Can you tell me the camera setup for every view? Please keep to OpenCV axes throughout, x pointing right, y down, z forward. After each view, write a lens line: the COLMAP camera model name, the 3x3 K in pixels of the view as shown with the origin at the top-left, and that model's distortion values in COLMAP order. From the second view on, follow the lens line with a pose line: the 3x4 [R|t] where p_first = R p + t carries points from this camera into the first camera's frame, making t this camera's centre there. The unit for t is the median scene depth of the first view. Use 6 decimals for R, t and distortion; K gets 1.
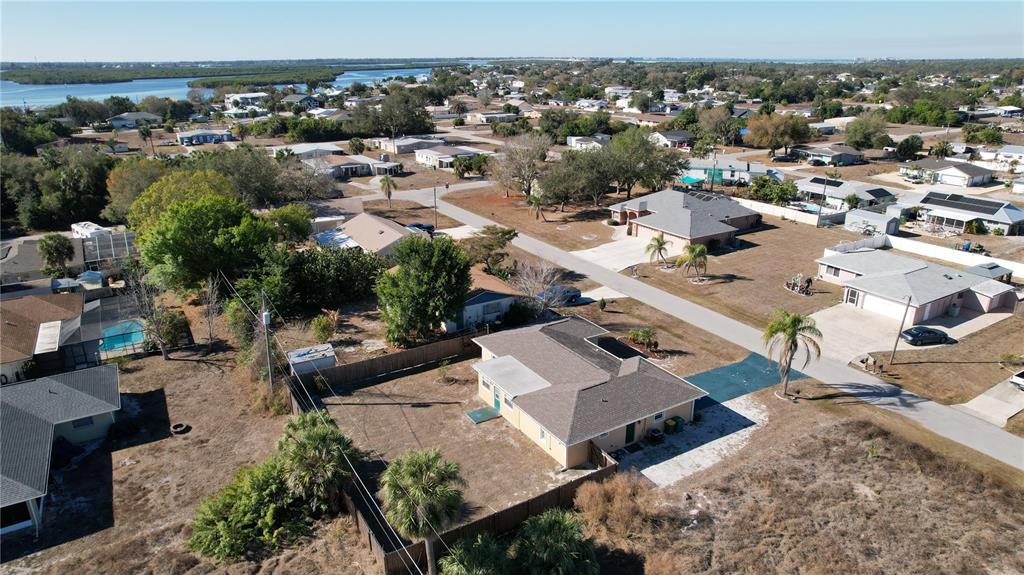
lens RADIAL K [[643.9, 0, 512.0], [0, 643.9, 287.5], [0, 0, 1]] dist [-0.044615, 0.001569]
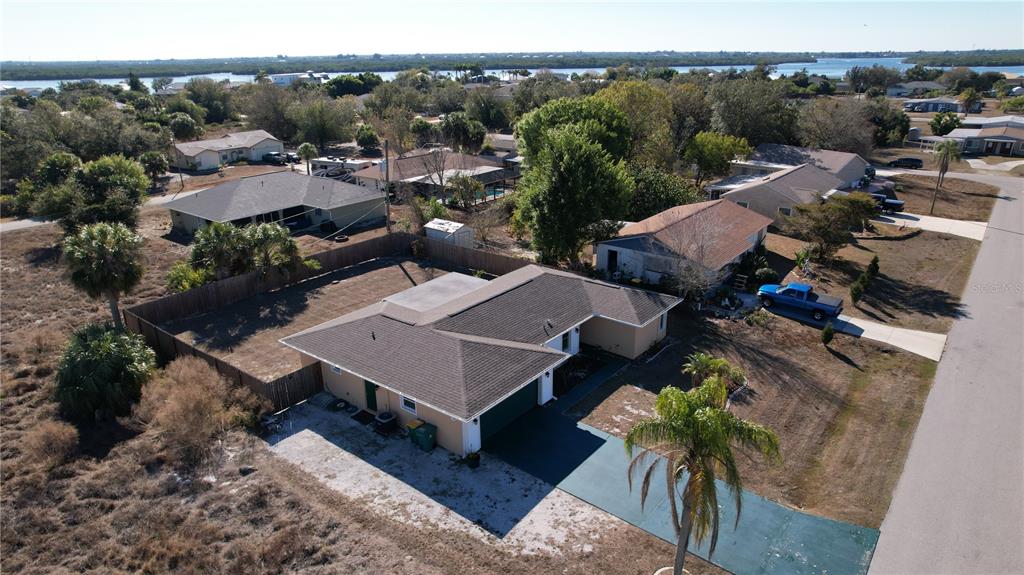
lens RADIAL K [[643.9, 0, 512.0], [0, 643.9, 287.5], [0, 0, 1]] dist [-0.044615, 0.001569]
pose [[0.351374, 0.318882, -0.880256, 0.686223], [-0.303572, 0.928216, 0.215078, -0.061694], [0.885652, 0.191648, 0.422955, 0.704832]]
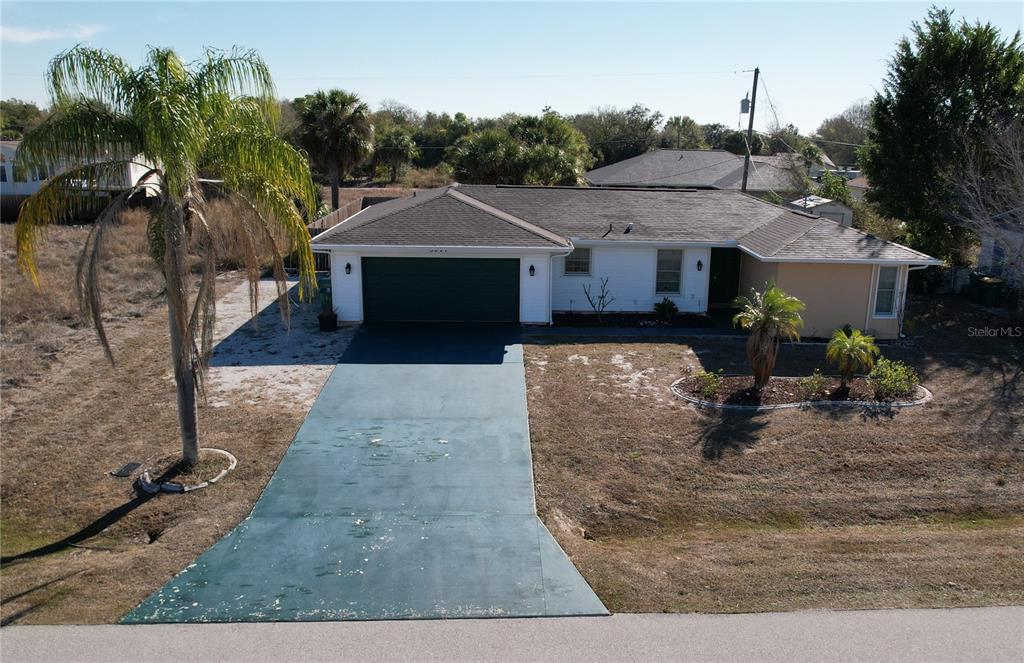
lens RADIAL K [[859.8, 0, 571.0], [0, 859.8, 333.6], [0, 0, 1]] dist [-0.046225, 0.009150]
pose [[-0.444776, 0.196549, -0.873809, 0.616422], [-0.325310, 0.873542, 0.362075, -0.019843], [0.834474, 0.445301, -0.324591, 1.196449]]
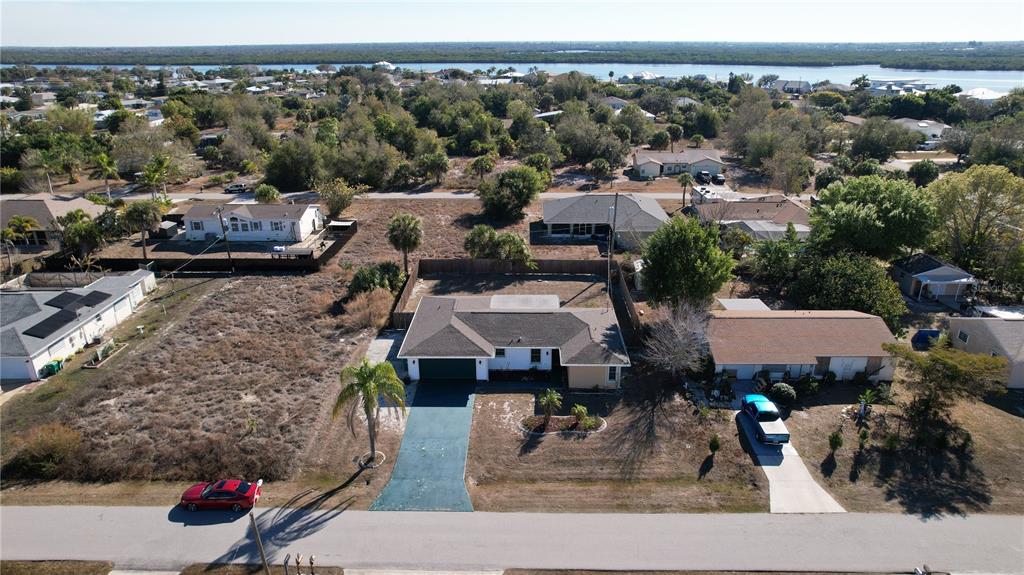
lens RADIAL K [[643.9, 0, 512.0], [0, 643.9, 287.5], [0, 0, 1]] dist [-0.044615, 0.001569]
pose [[-0.531180, 0.308114, -0.789249, 0.909561], [-0.278081, 0.816528, 0.505917, -0.471088], [0.800324, 0.488208, -0.348043, 1.329706]]
